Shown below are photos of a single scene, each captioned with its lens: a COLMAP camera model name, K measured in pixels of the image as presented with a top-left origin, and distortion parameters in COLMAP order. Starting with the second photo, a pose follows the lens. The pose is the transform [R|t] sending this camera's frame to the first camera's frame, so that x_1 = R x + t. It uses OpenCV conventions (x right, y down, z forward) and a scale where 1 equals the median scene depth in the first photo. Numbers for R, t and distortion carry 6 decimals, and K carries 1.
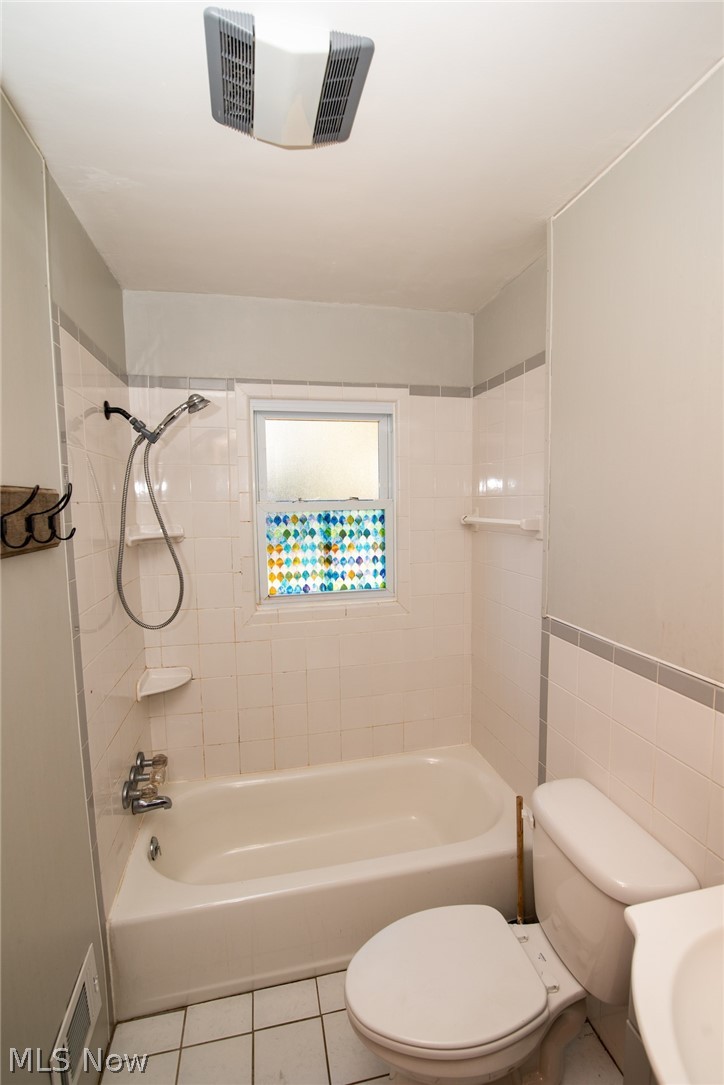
lens RADIAL K [[503.1, 0, 363.5], [0, 503.1, 544.7], [0, 0, 1]] dist [0.018850, -0.000030]
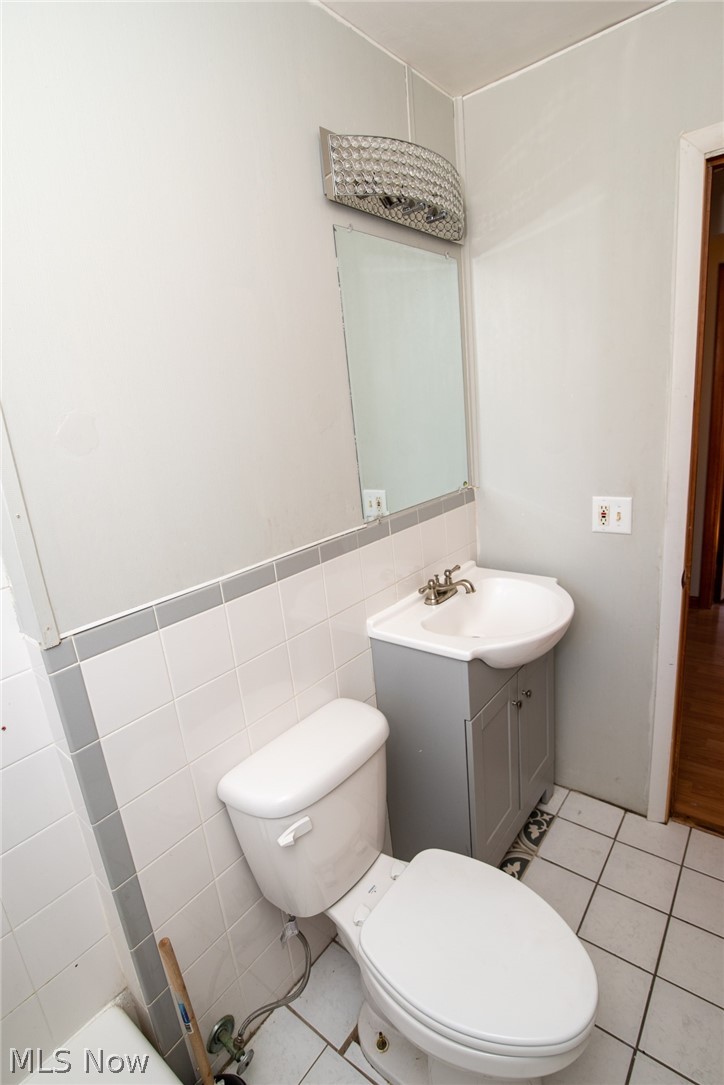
lens RADIAL K [[535.8, 0, 362.0], [0, 535.8, 542.5], [0, 0, 1]] dist [0.017231, -0.000415]
pose [[-0.634330, -0.178294, 0.752221, -0.258211], [0.122854, 0.937426, 0.325792, -0.102625], [-0.763238, 0.299073, -0.572734, 1.371959]]
